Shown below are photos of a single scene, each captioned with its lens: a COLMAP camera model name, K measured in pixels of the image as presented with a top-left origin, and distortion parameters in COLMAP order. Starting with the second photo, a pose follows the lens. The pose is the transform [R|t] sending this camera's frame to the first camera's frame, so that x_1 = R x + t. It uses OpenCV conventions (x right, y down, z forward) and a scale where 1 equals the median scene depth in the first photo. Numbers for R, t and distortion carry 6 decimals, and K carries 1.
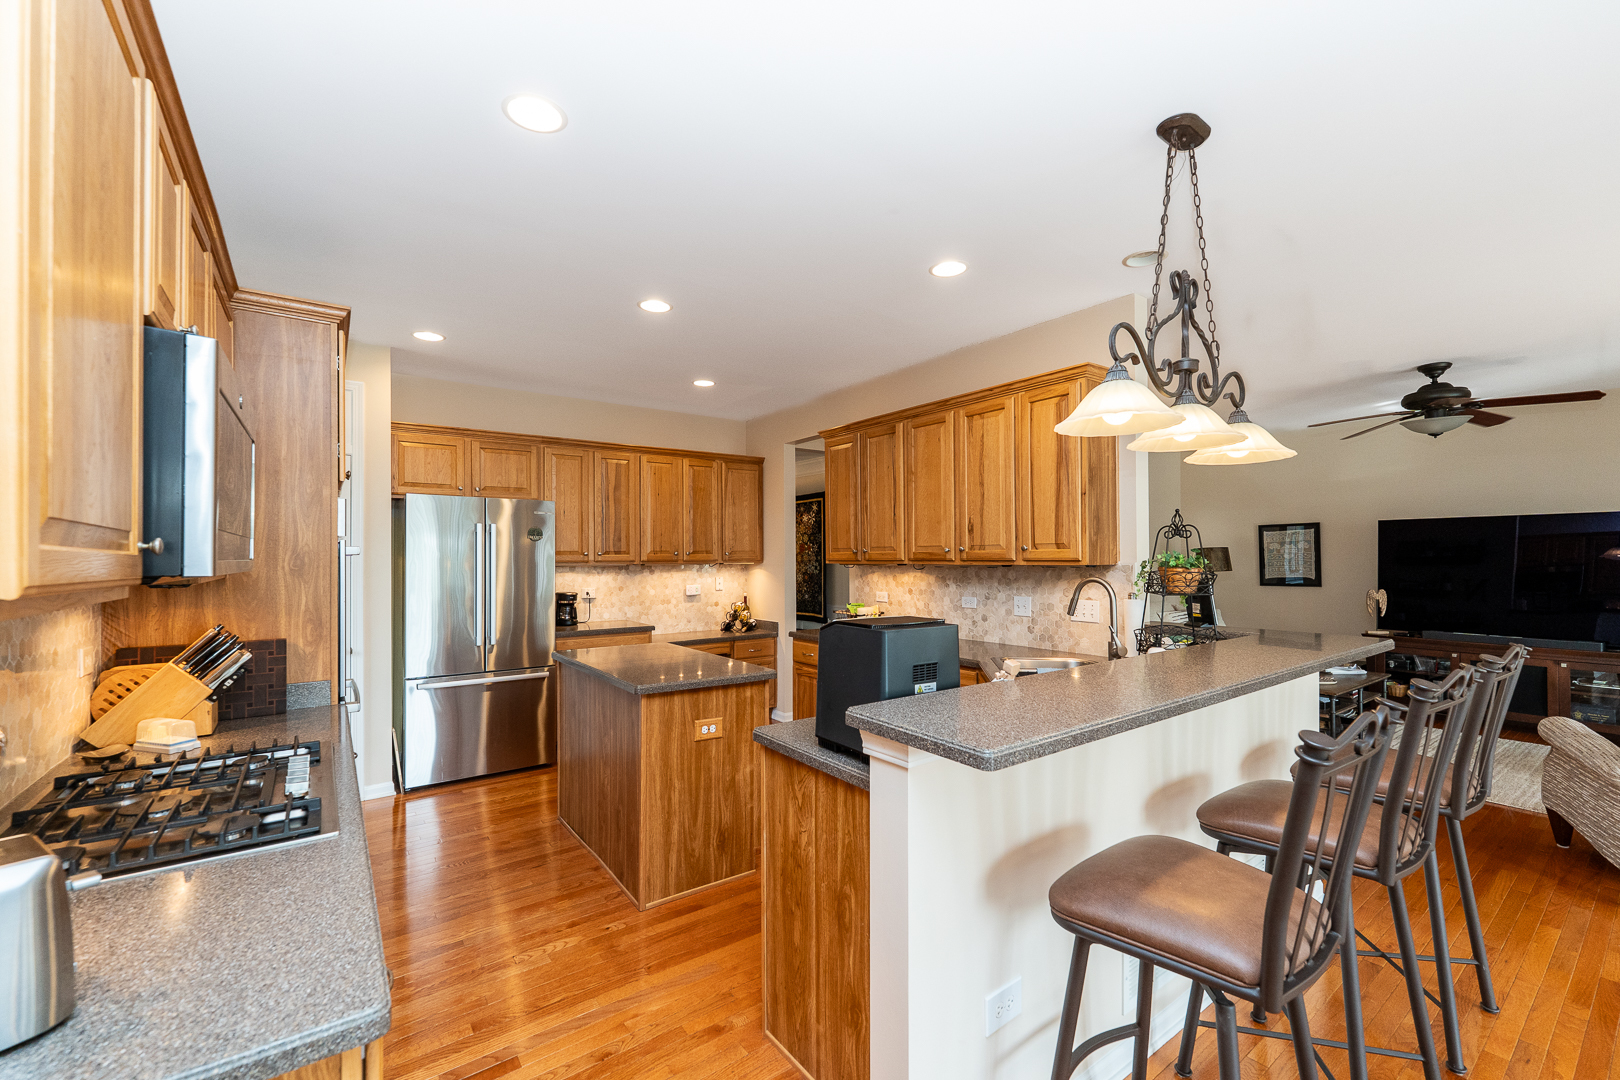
lens RADIAL K [[663.3, 0, 821.3], [0, 663.3, 553.2], [0, 0, 1]] dist [-0.001986, 0.000111]
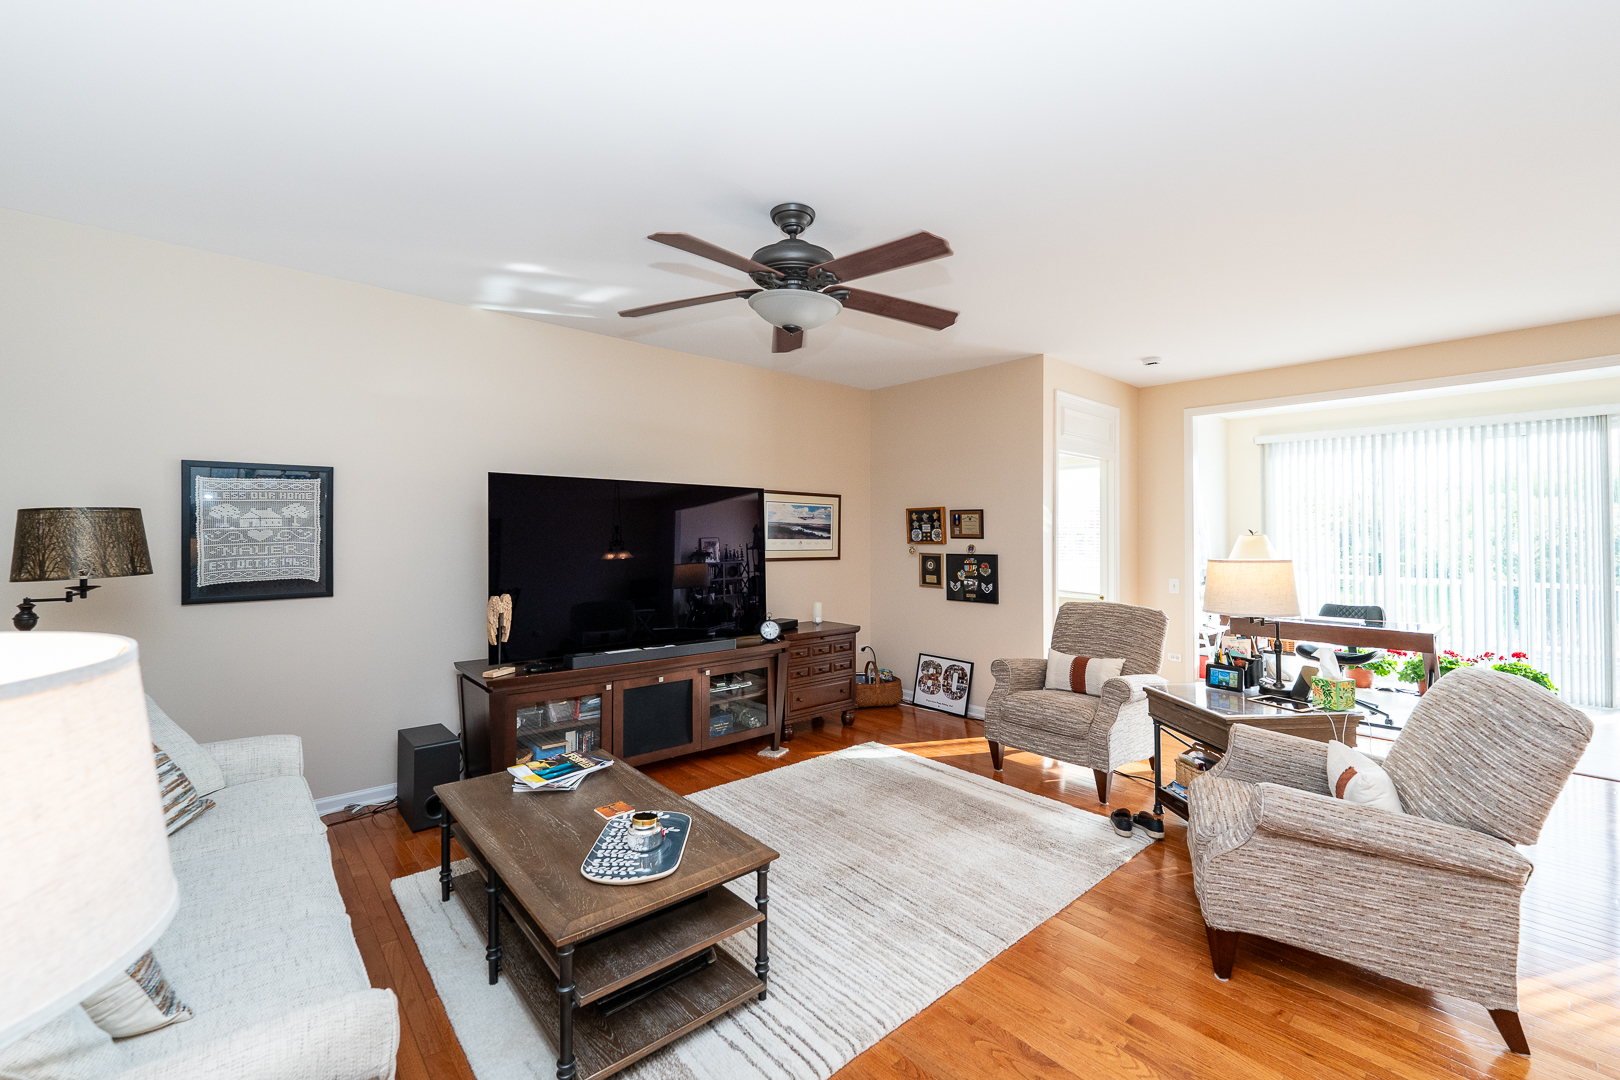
lens RADIAL K [[663.3, 0, 812.6], [0, 663.3, 534.5], [0, 0, 1]] dist [-0.001986, 0.000111]
pose [[-0.081657, 0.005629, 0.996645, 0.447745], [-0.006963, 0.999956, -0.006218, 0.010235], [-0.996636, -0.007447, -0.081614, 1.318281]]
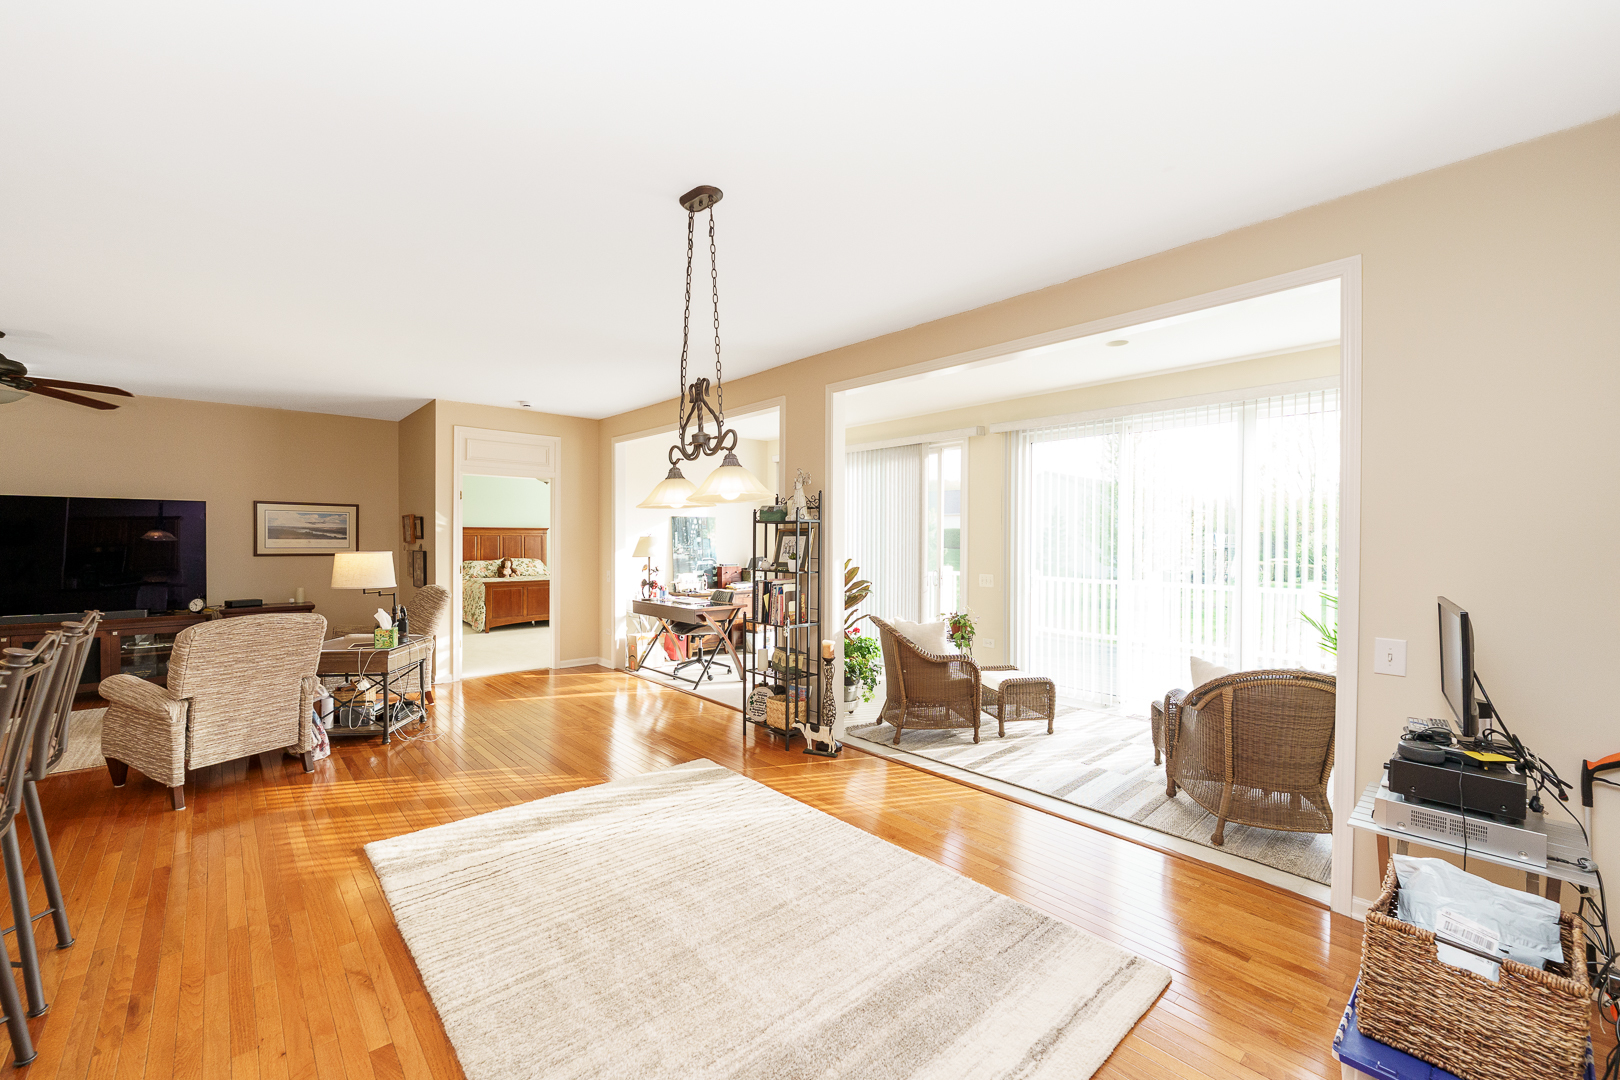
lens RADIAL K [[663.3, 0, 793.3], [0, 663.3, 540.9], [0, 0, 1]] dist [-0.001986, 0.000111]
pose [[-0.079027, -0.001514, 0.996871, -0.112989], [-0.008004, 0.999968, 0.000884, 0.003547], [-0.996840, -0.007909, -0.079036, -0.071910]]
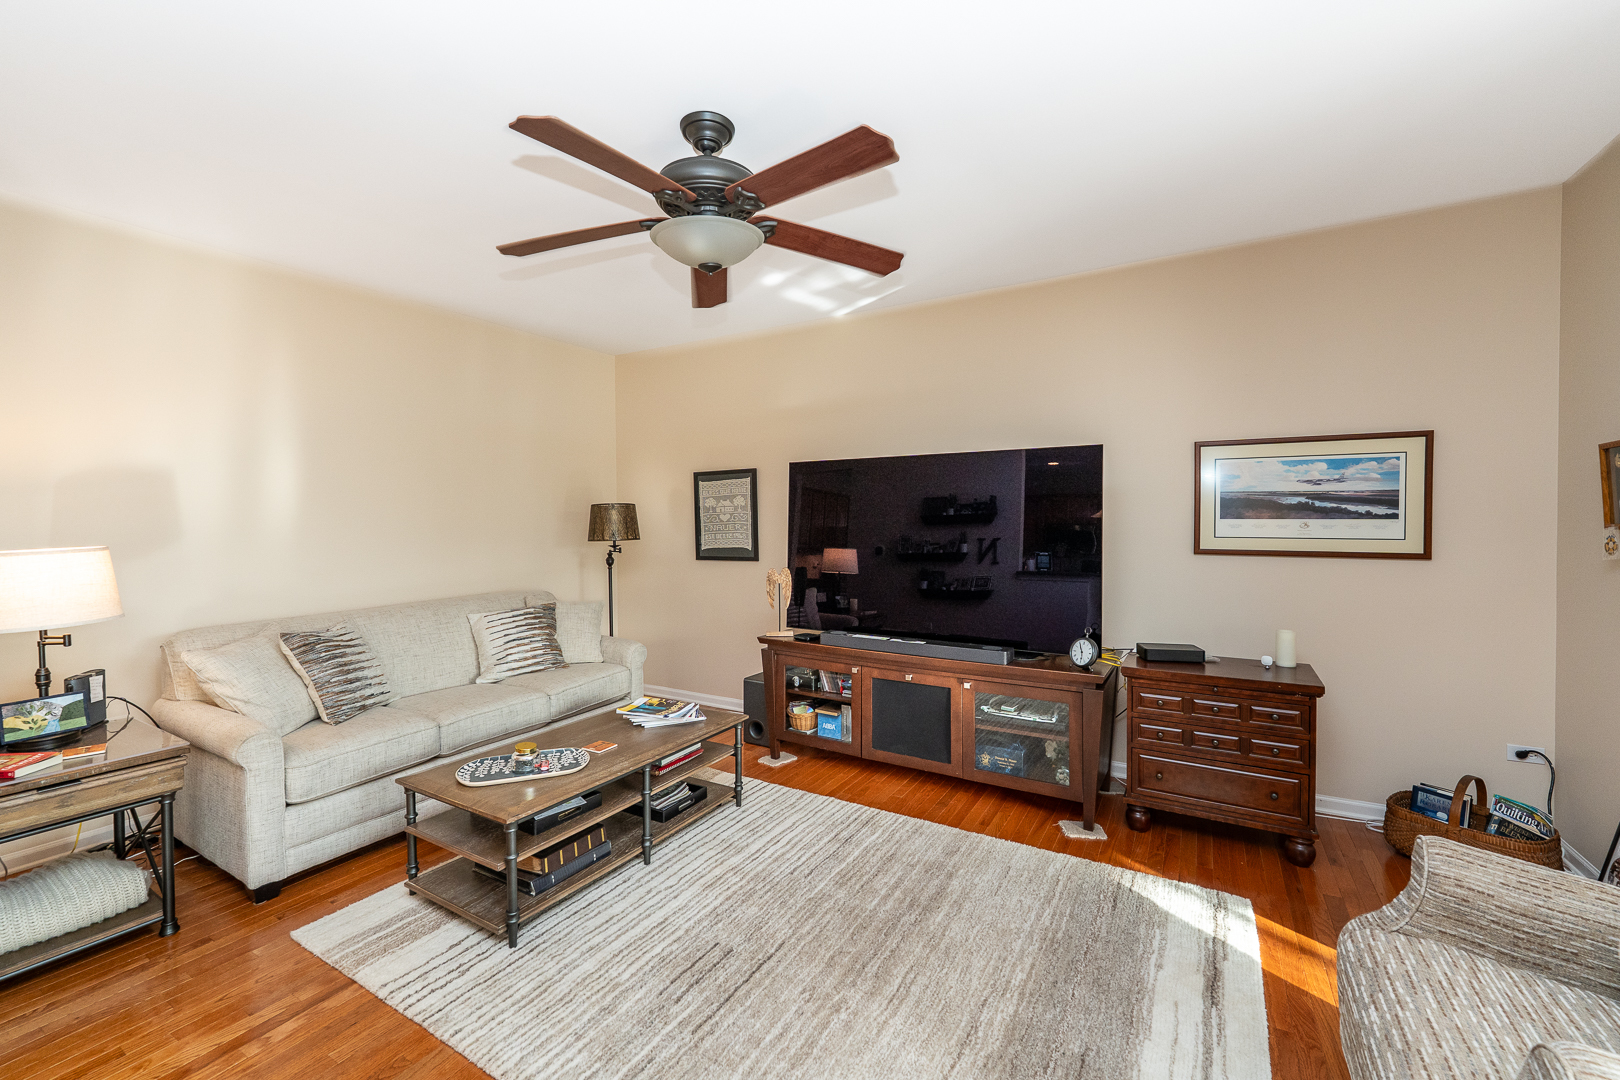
lens RADIAL K [[663.3, 0, 806.1], [0, 663.3, 532.0], [0, 0, 1]] dist [-0.001986, 0.000111]
pose [[0.922138, -0.011344, 0.386695, 1.027722], [0.001505, 0.999668, 0.025736, 0.005419], [-0.386859, -0.023150, 0.921848, 0.662597]]
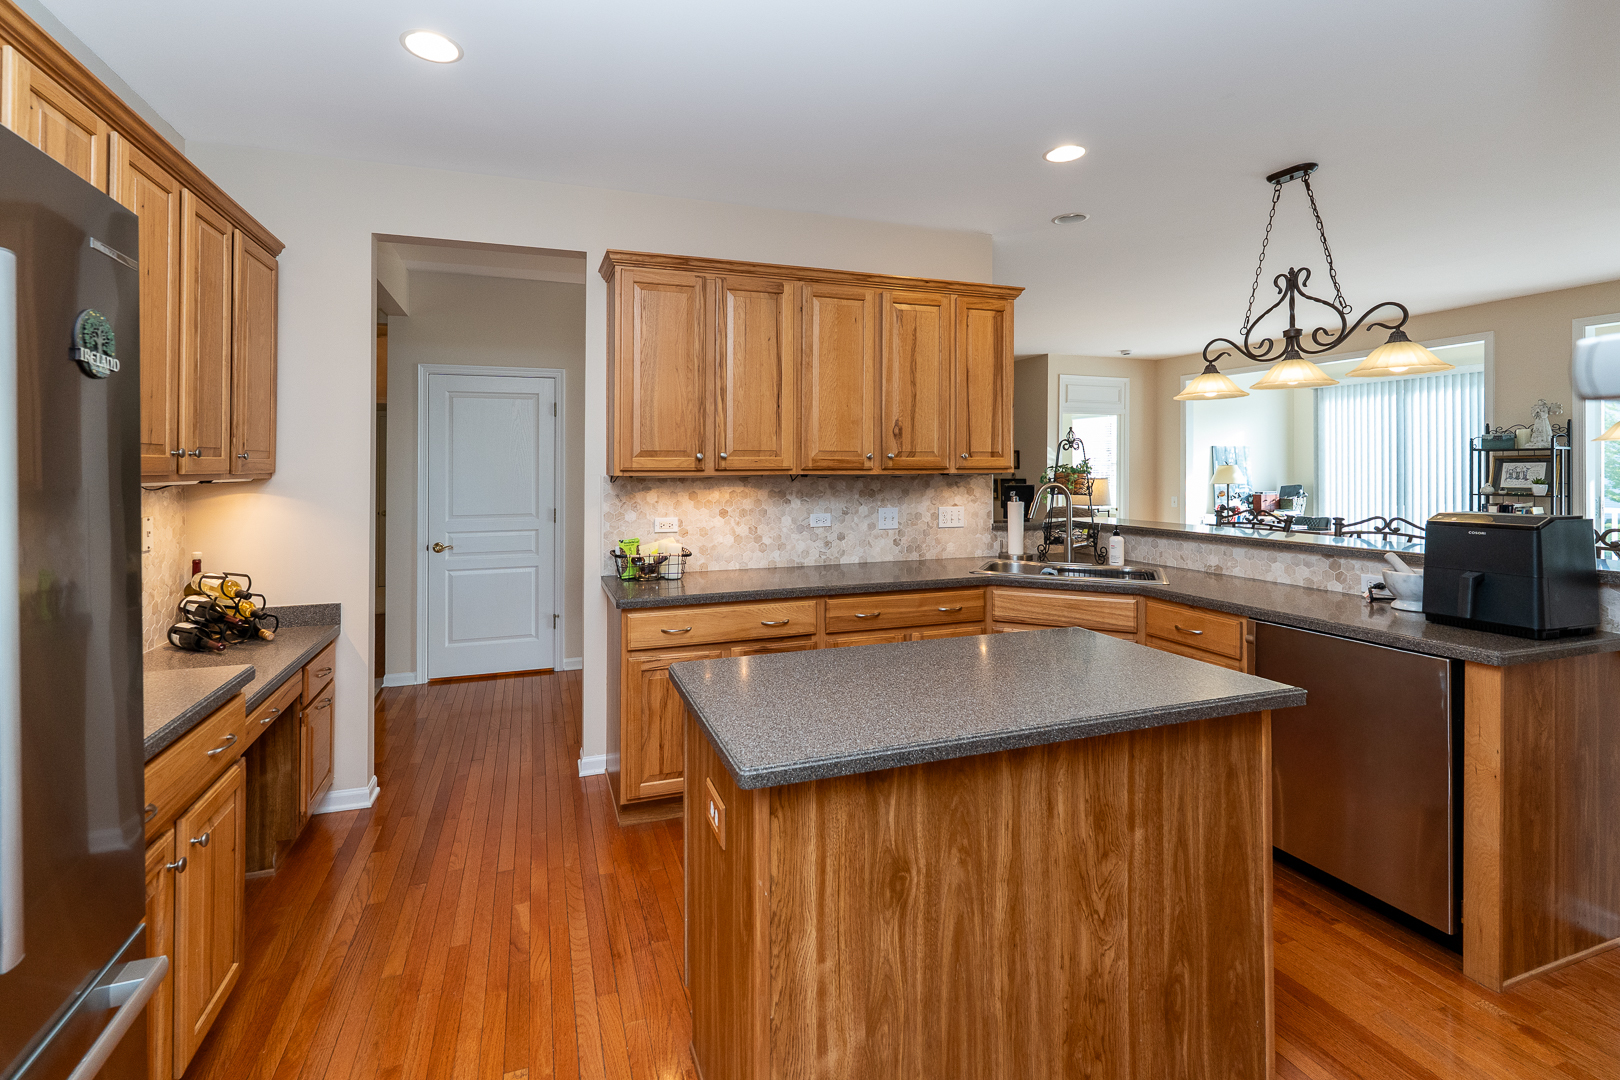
lens RADIAL K [[696.2, 0, 763.4], [0, 696.2, 463.8], [0, 0, 1]] dist [-0.002779, 0.000569]
pose [[0.310916, 0.007775, 0.950406, -0.702178], [-0.002421, 0.999970, -0.007389, 0.011461], [-0.950434, -0.000004, 0.310926, 0.890514]]
